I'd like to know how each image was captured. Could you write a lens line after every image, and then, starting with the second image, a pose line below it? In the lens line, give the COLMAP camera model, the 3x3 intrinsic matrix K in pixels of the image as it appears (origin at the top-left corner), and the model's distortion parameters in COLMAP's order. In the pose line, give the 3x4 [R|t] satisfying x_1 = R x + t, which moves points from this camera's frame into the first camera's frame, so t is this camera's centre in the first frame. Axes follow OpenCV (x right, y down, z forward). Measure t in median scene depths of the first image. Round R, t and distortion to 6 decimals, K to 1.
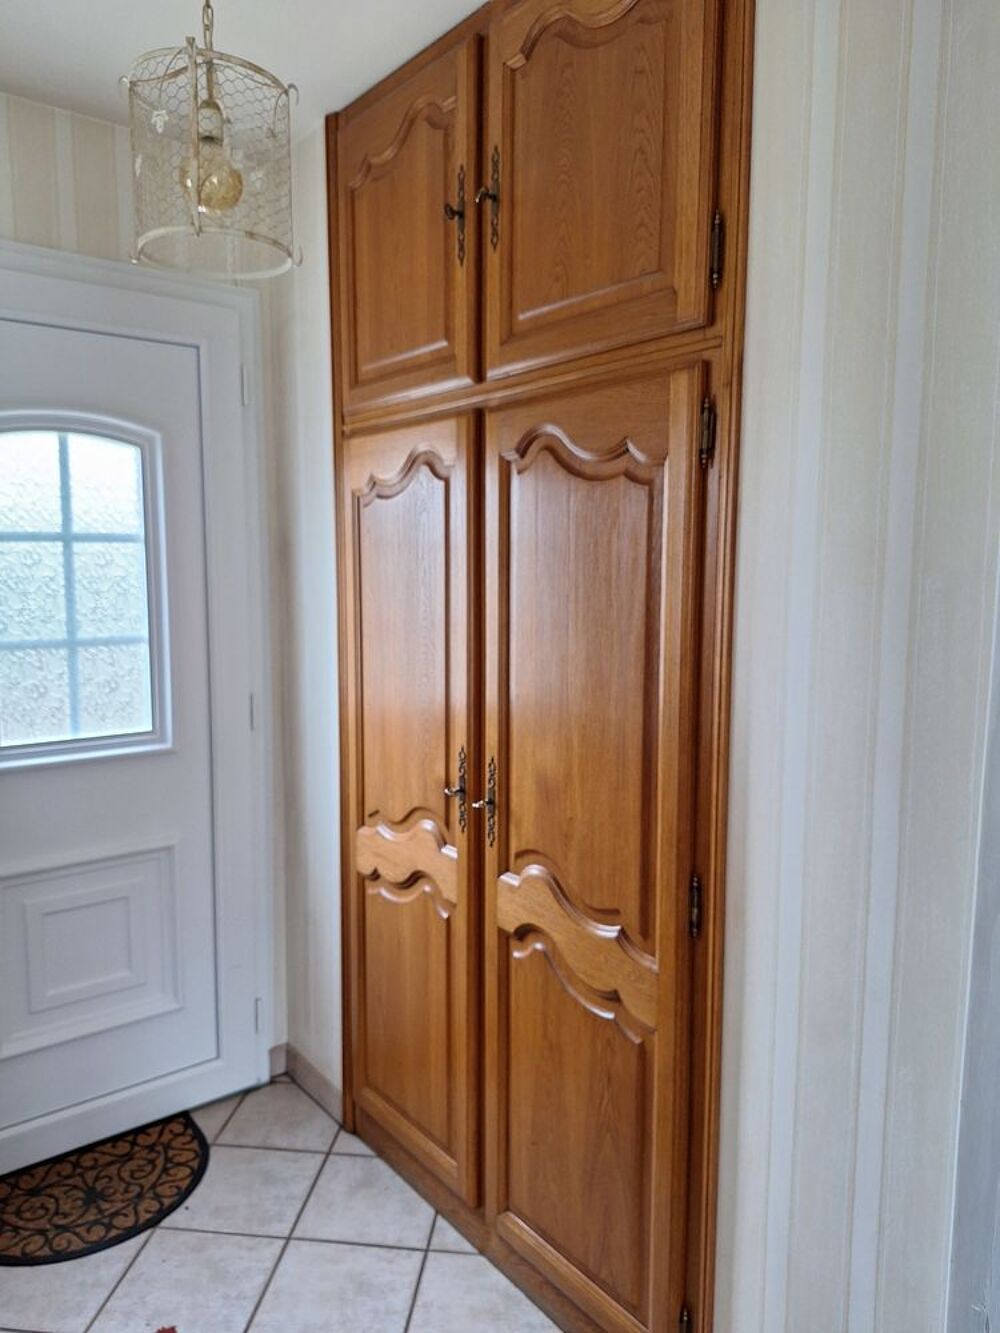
lens RADIAL K [[924.7, 0, 500.6], [0, 924.7, 670.4], [0, 0, 1]] dist [0.083282, -0.109209]
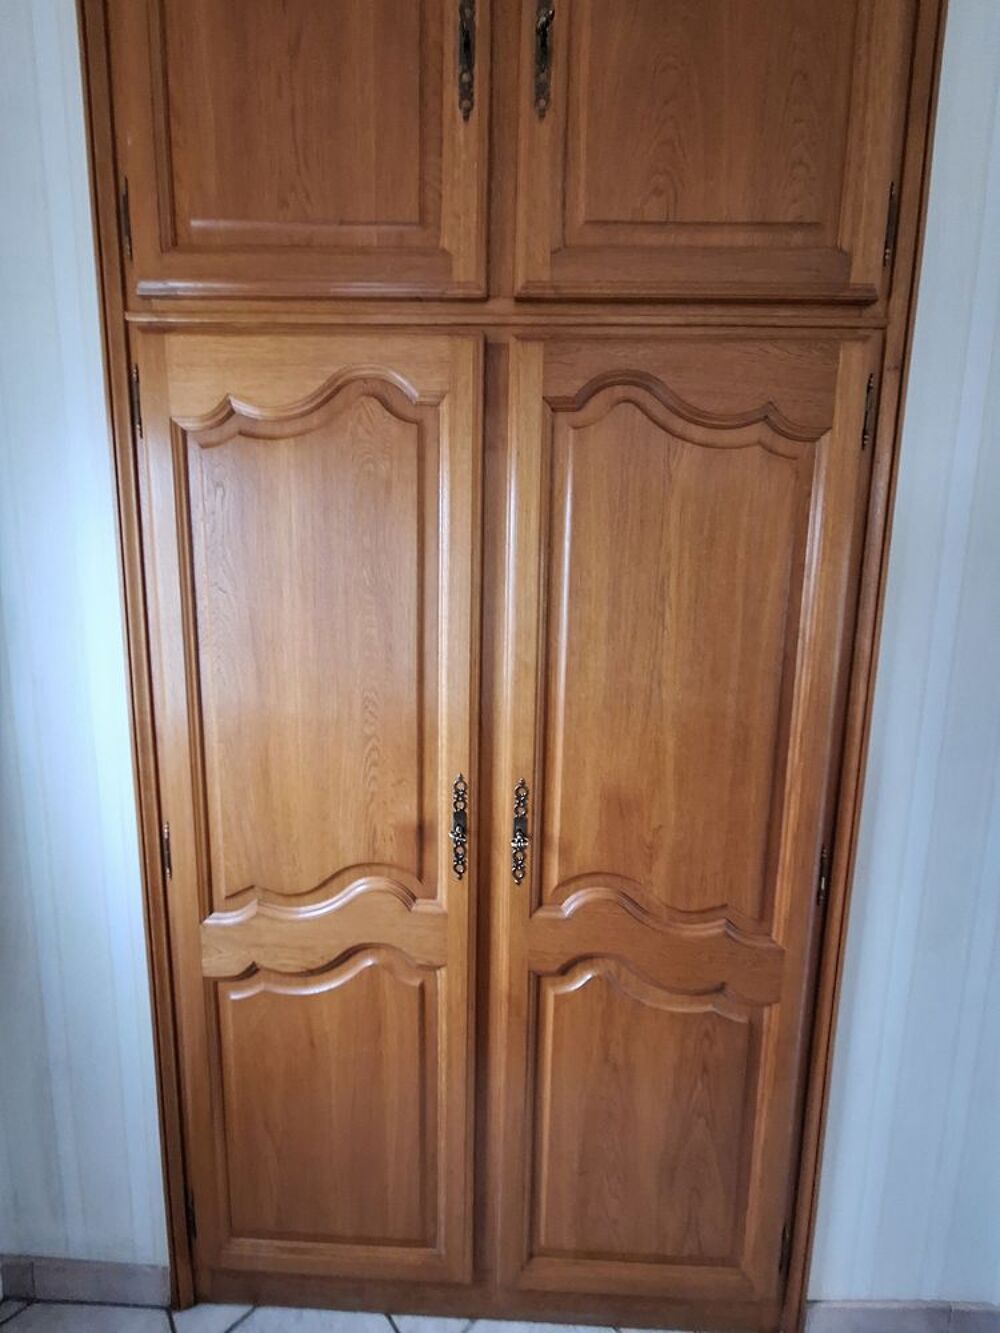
lens RADIAL K [[524.0, 0, 503.3], [0, 524.0, 664.9], [0, 0, 1]] dist [0.008894, -0.003596]
pose [[0.644313, -0.091463, 0.759272, -0.320872], [0.068123, 0.995740, 0.062139, -0.033246], [-0.761721, 0.011686, 0.647799, 0.625614]]
